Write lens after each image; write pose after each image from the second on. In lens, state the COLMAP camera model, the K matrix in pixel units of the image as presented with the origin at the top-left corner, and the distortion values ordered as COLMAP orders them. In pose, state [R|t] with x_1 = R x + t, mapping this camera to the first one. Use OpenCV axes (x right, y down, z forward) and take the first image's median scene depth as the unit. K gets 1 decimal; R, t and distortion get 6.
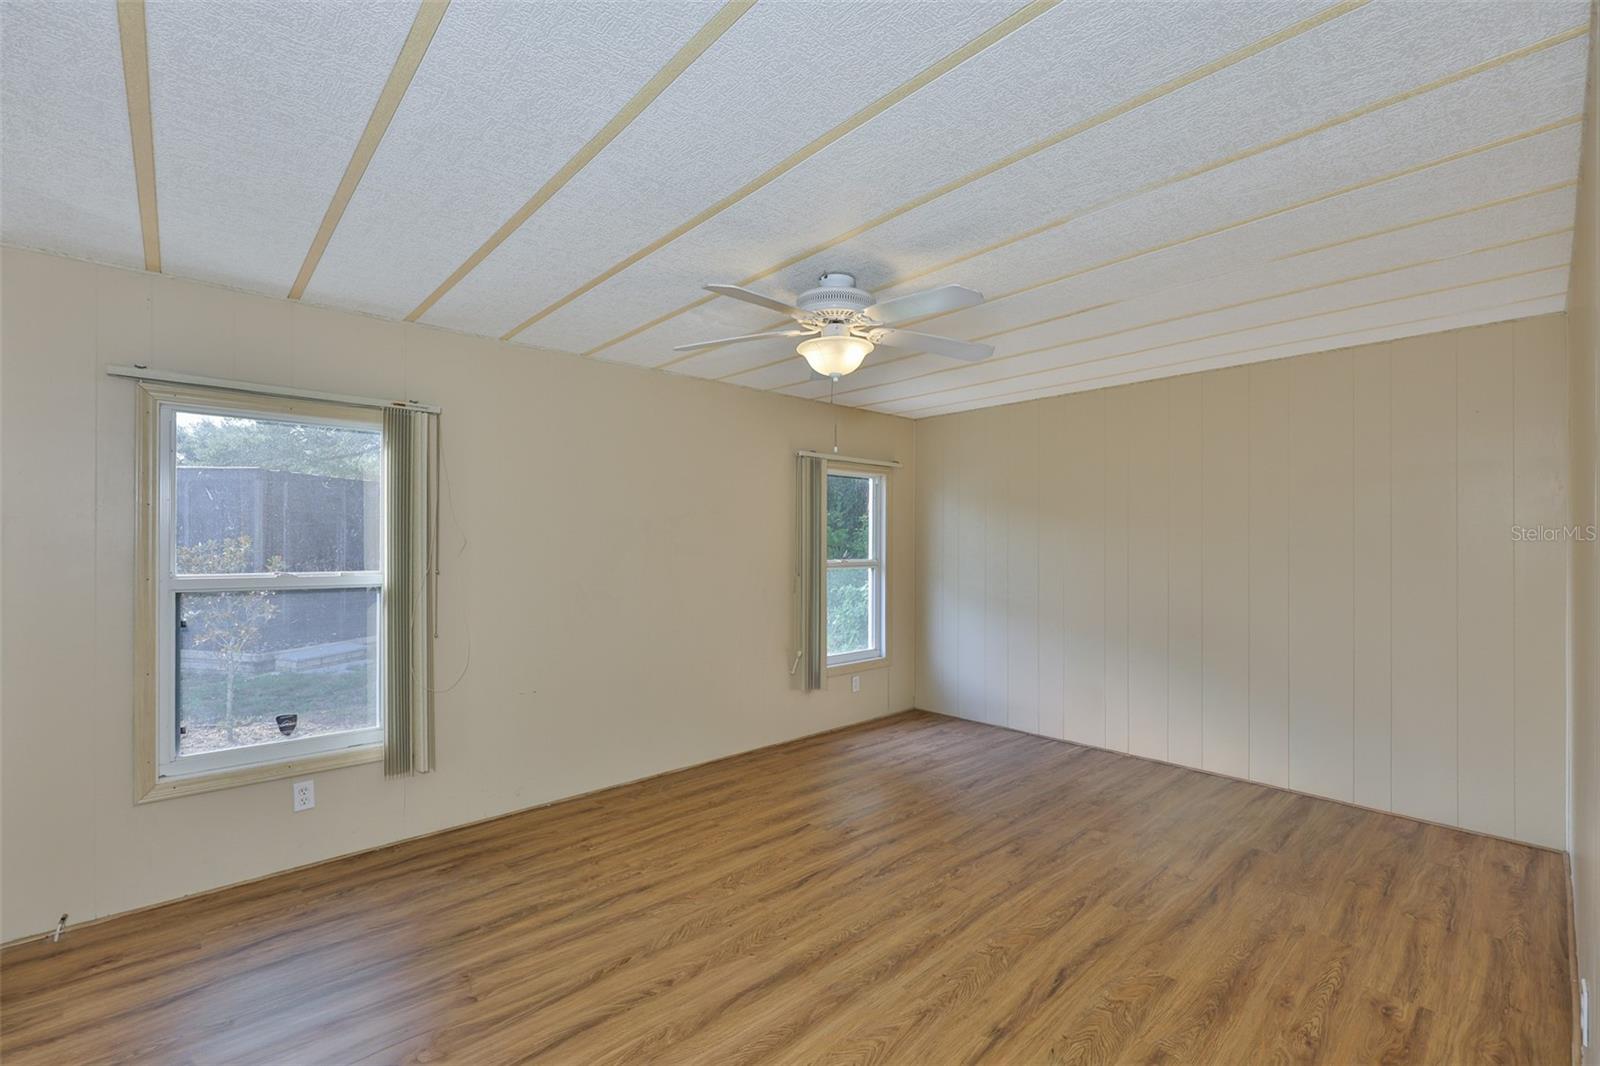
lens RADIAL K [[698.4, 0, 822.8], [0, 698.4, 542.2], [0, 0, 1]] dist [-0.004518, 0.001414]
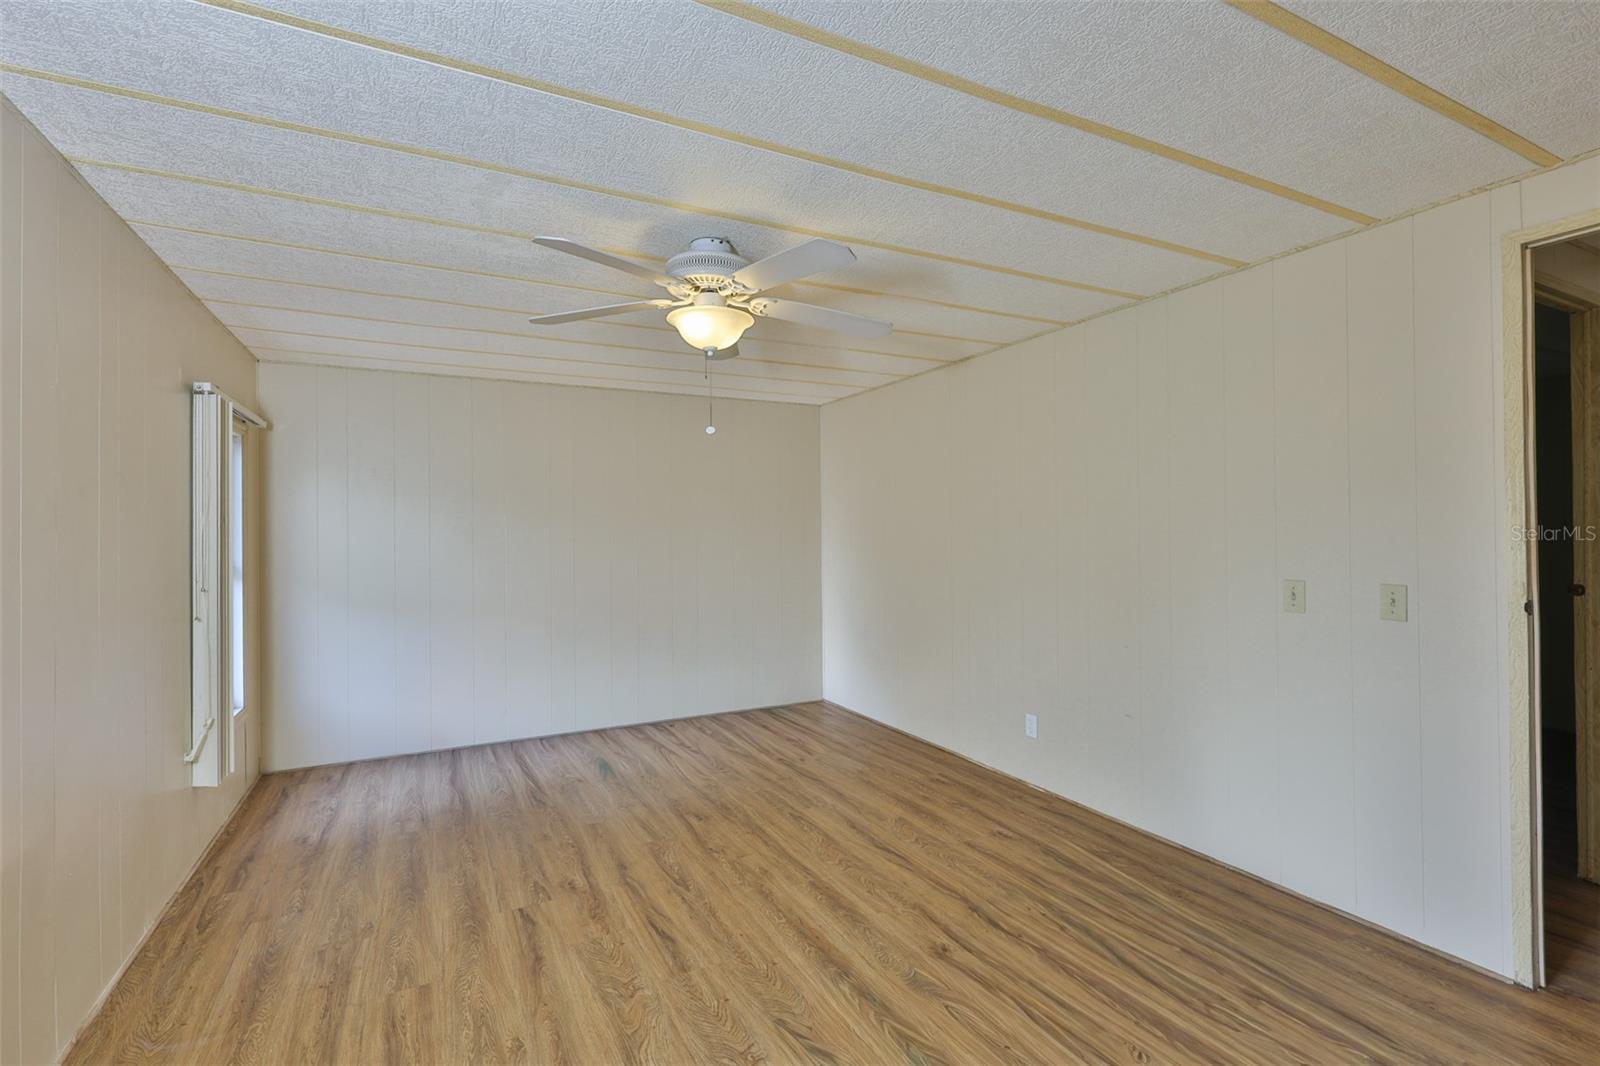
lens RADIAL K [[698.4, 0, 797.2], [0, 698.4, 522.5], [0, 0, 1]] dist [-0.004518, 0.001414]
pose [[0.280563, 0.010065, 0.959783, -0.774449], [0.006499, 0.999902, -0.012385, 0.003887], [-0.959814, 0.009713, 0.280470, 0.595974]]
